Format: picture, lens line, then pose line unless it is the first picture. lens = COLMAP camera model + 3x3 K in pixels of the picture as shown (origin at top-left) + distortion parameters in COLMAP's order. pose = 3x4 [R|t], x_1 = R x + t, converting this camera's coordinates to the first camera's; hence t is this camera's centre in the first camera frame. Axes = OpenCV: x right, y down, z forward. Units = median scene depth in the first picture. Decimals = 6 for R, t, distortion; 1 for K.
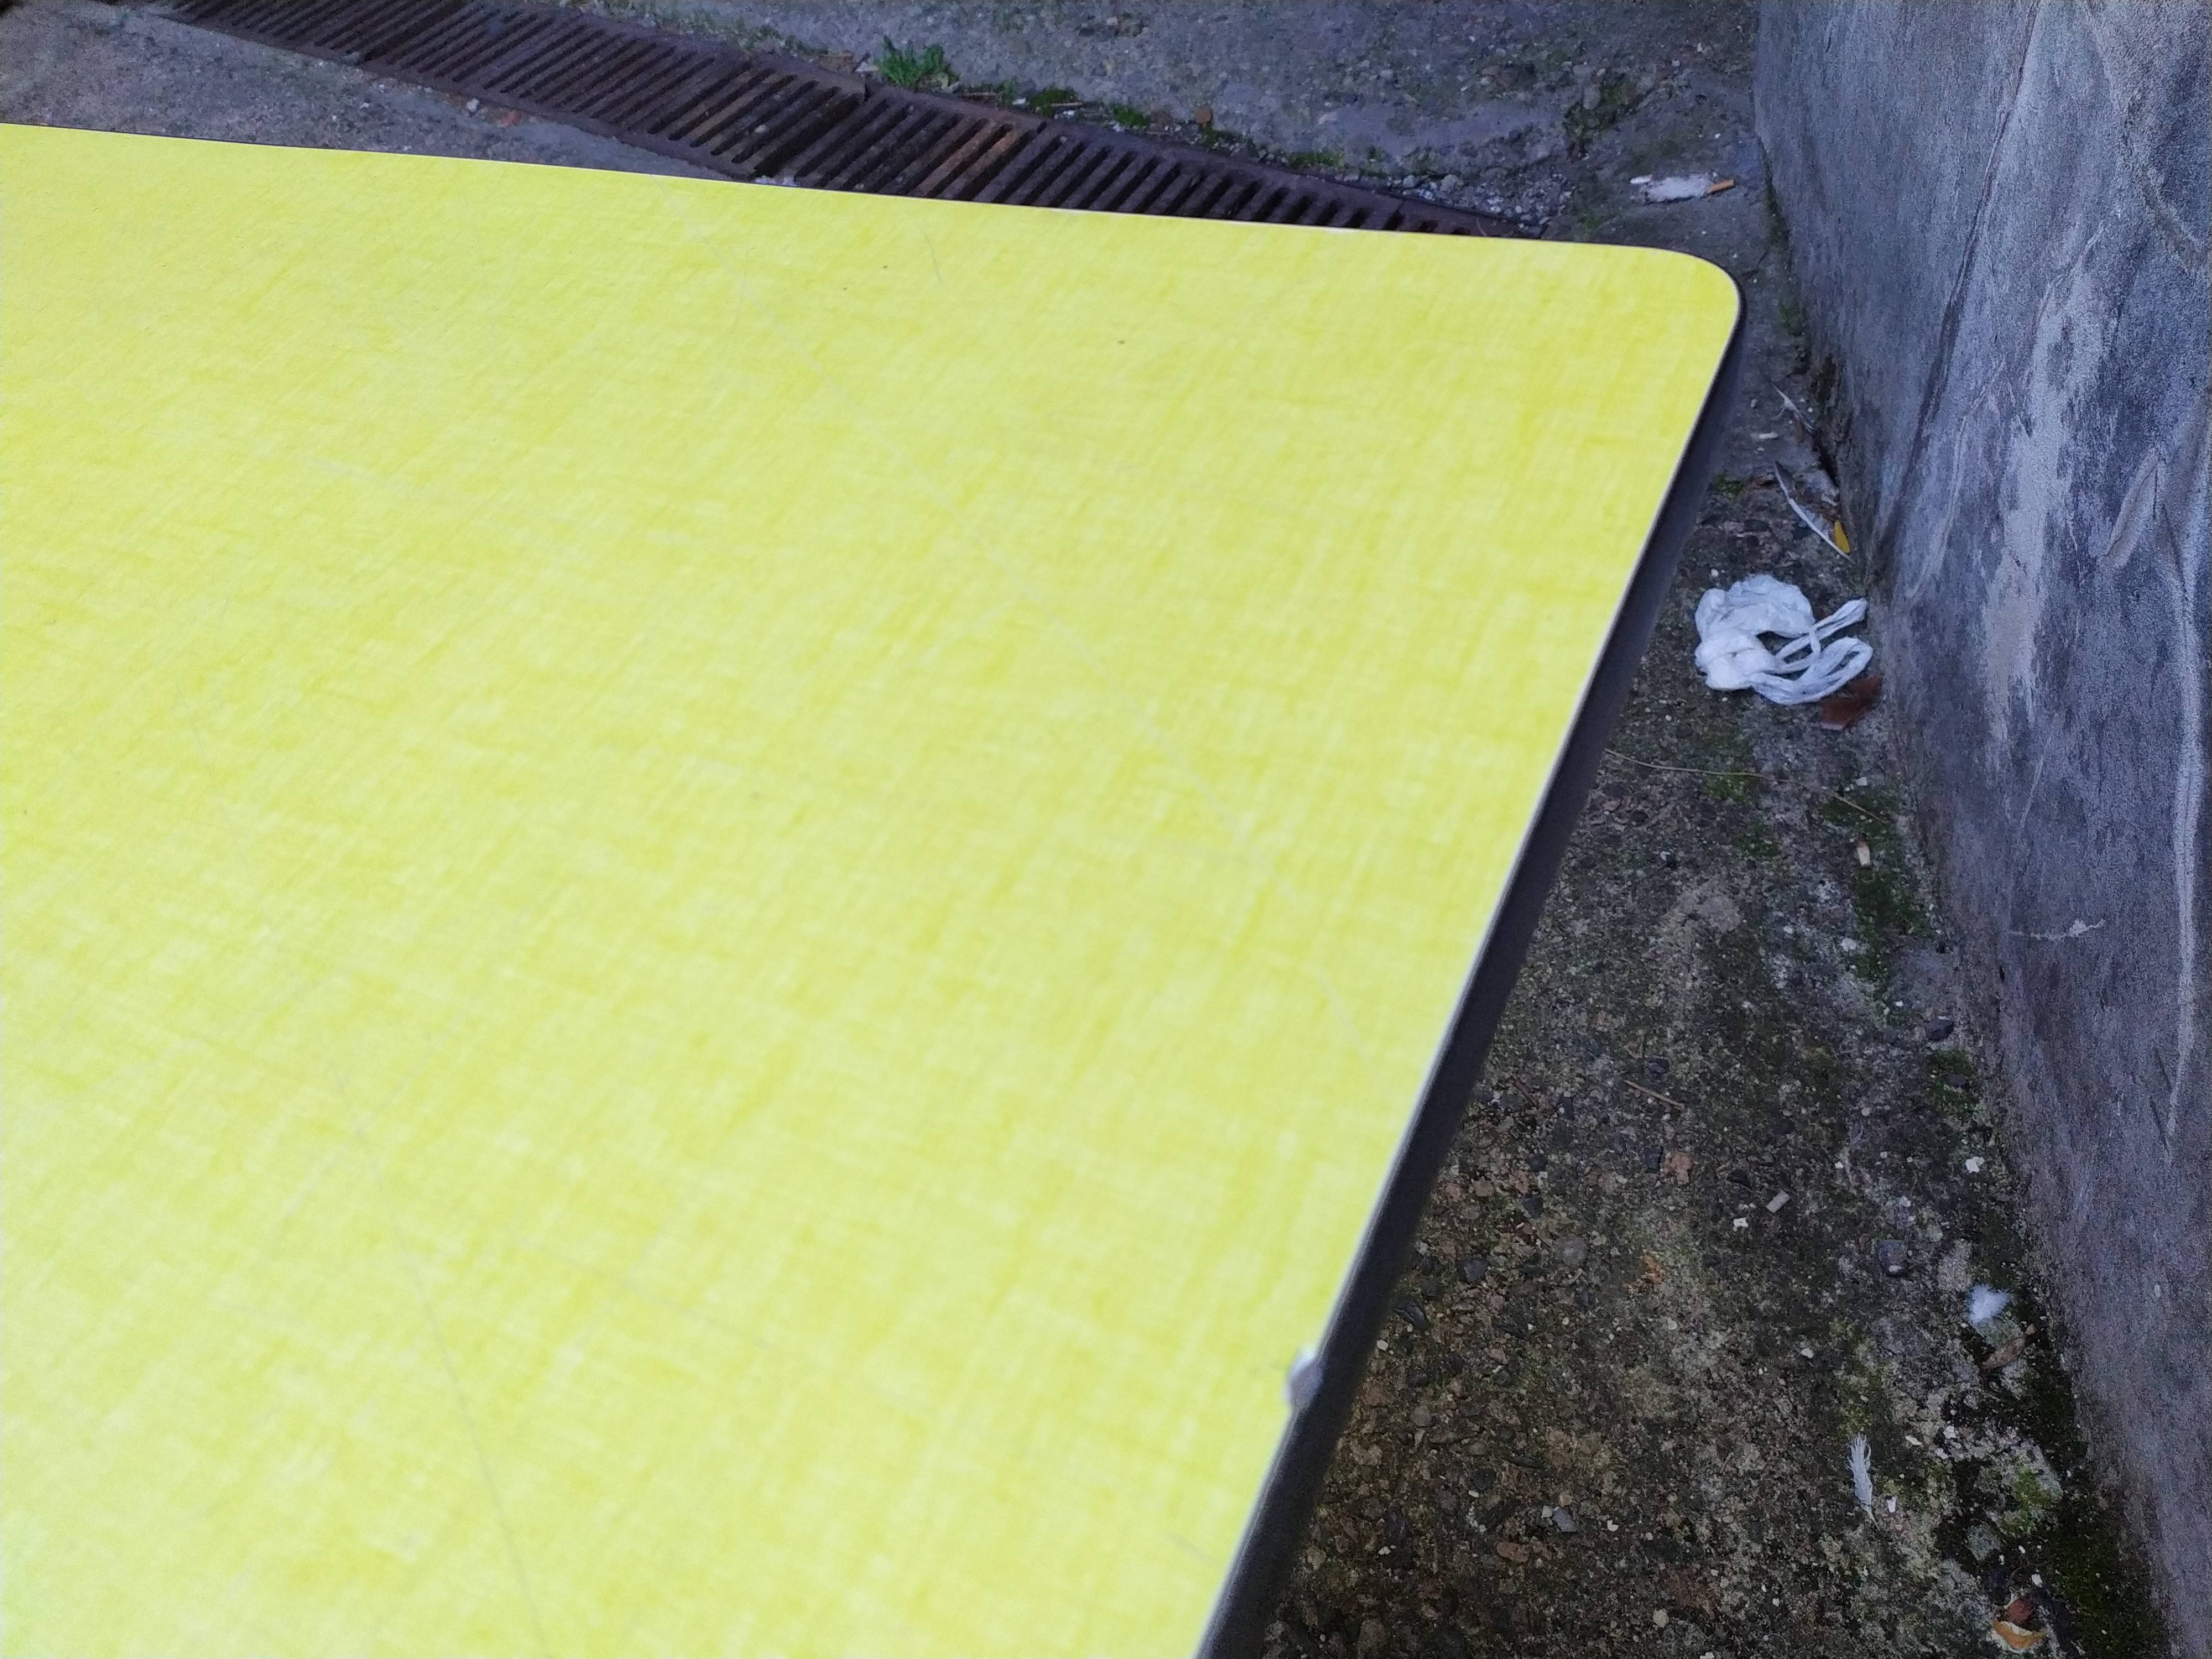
lens RADIAL K [[1647.0, 0, 1103.6], [0, 1647.0, 800.0], [0, 0, 1]] dist [0.099699, -0.123571]
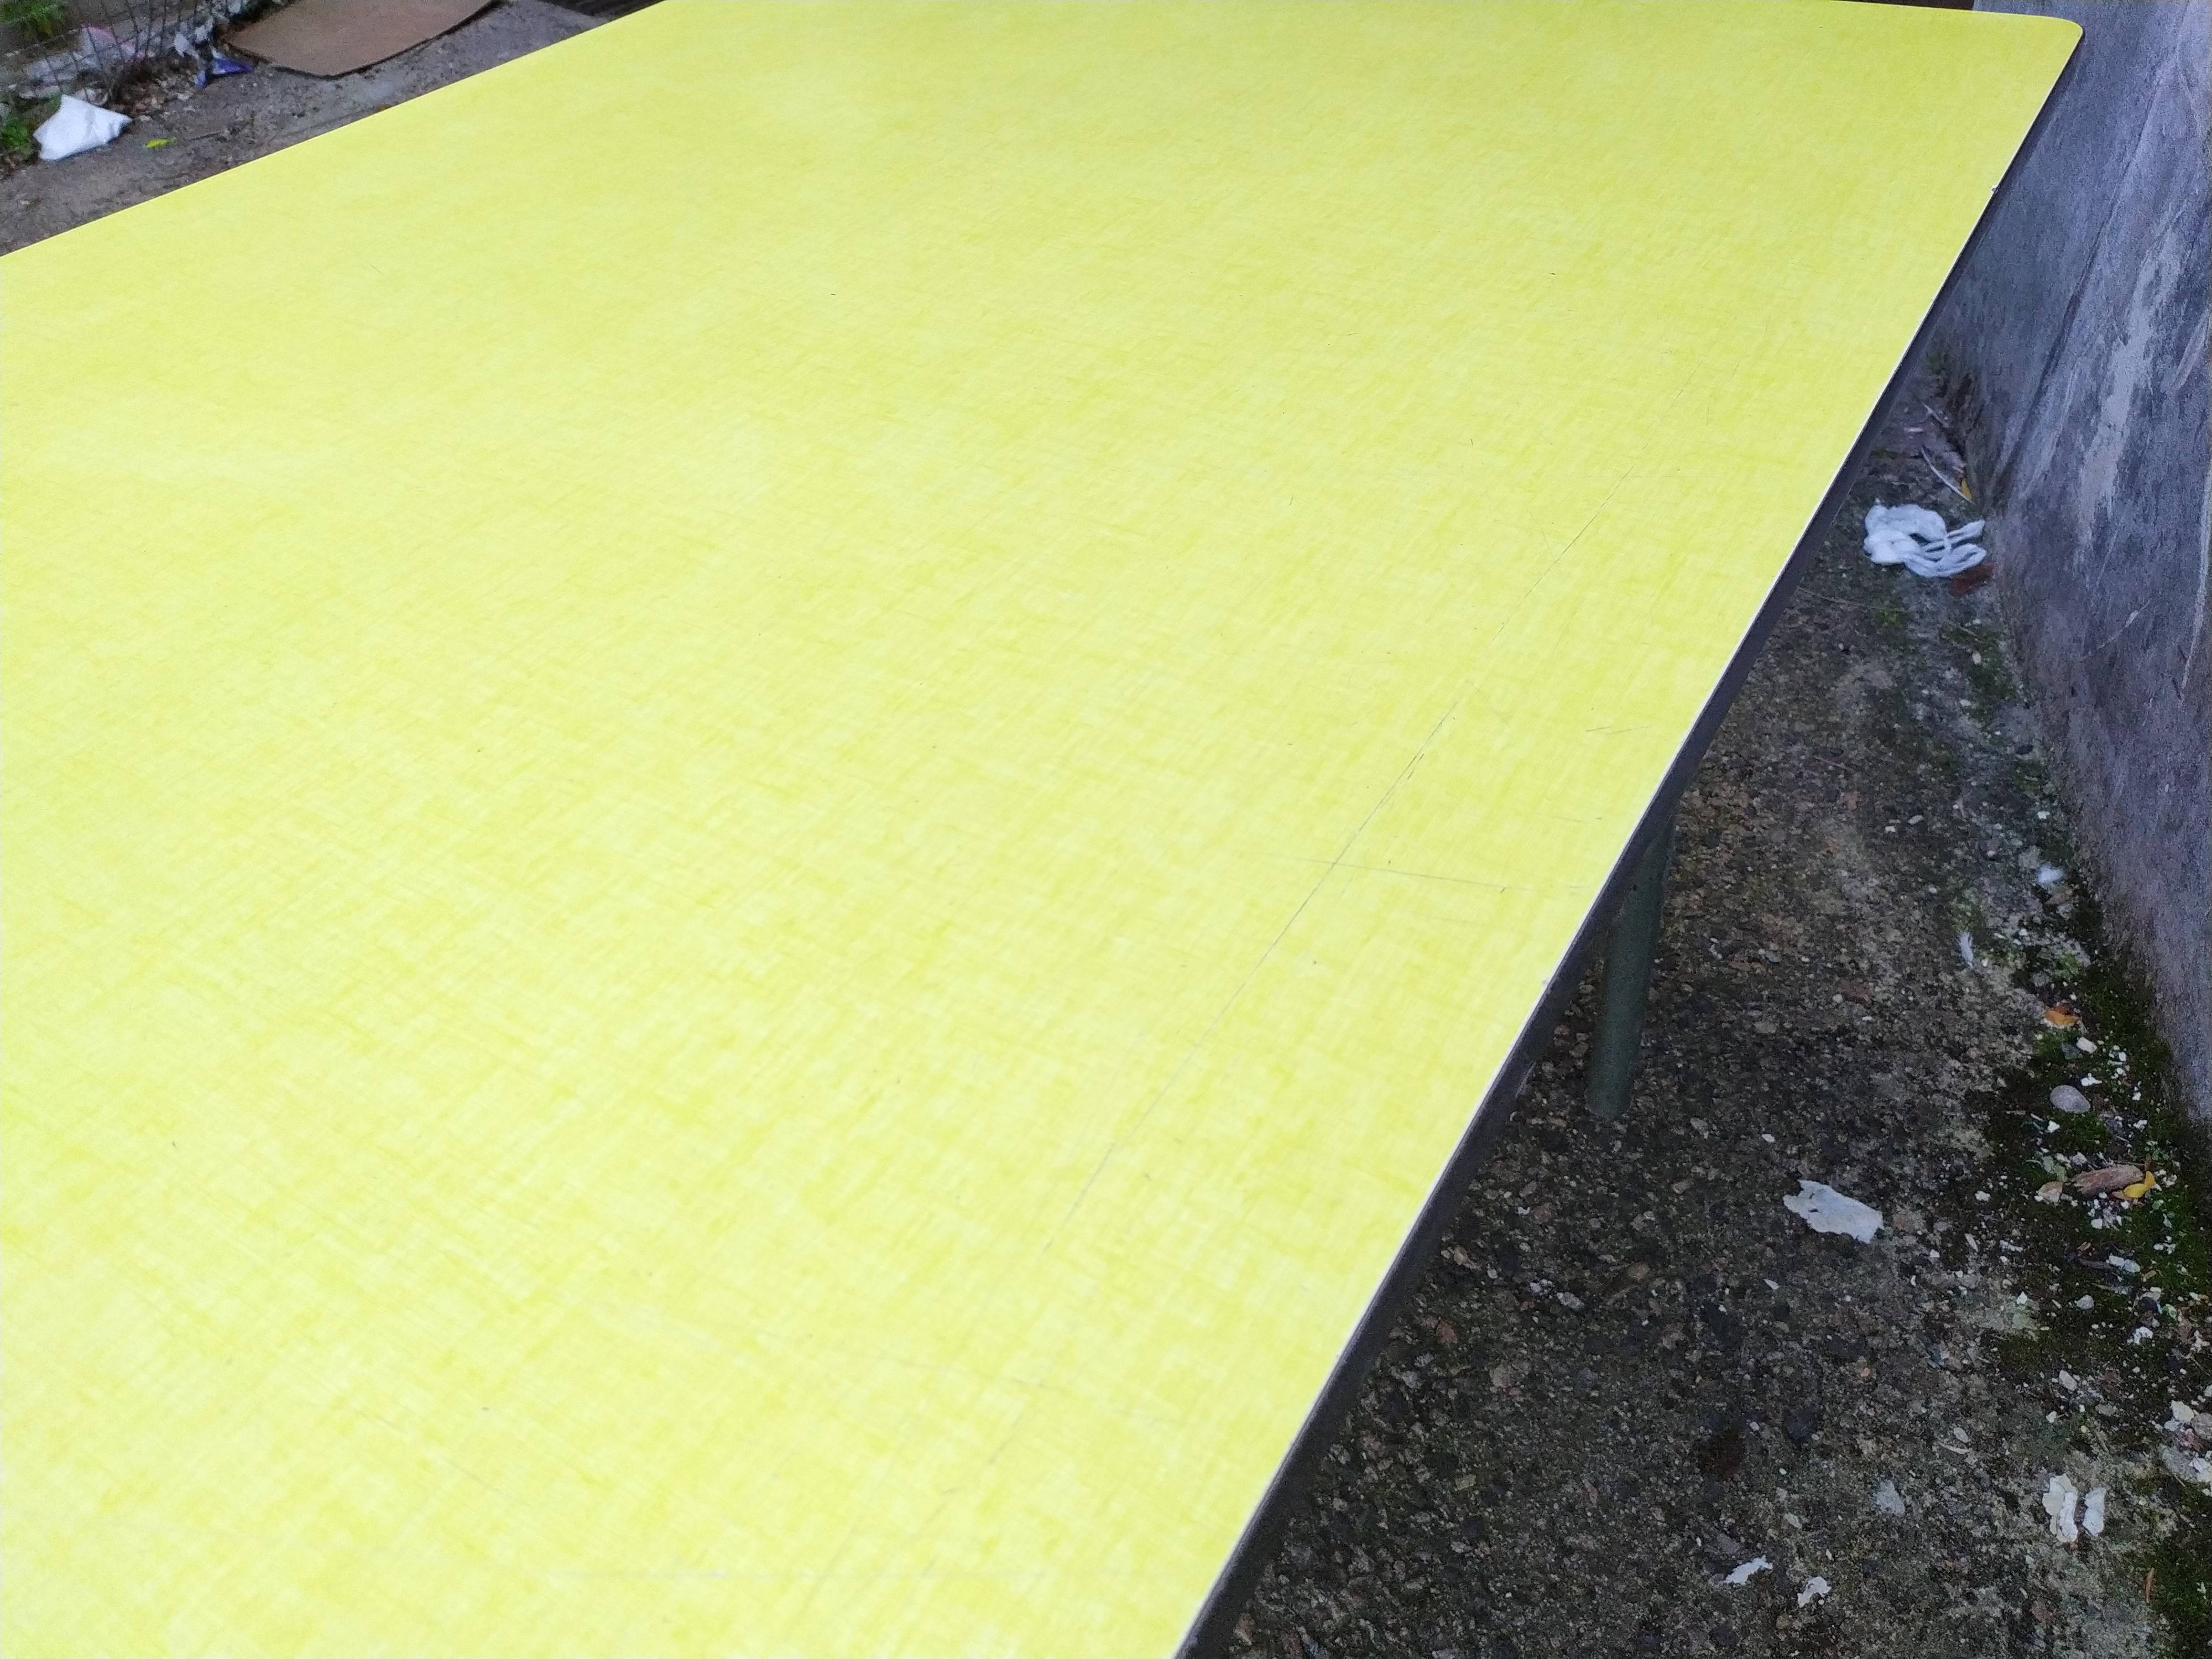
lens RADIAL K [[1694.9, 0, 1143.7], [0, 1694.9, 805.2], [0, 0, 1]] dist [0.063195, -0.075989]
pose [[0.985607, 0.164667, 0.038252, -0.328805], [-0.158444, 0.978694, -0.130592, 0.509744], [-0.058941, 0.122651, 0.990698, -0.469847]]
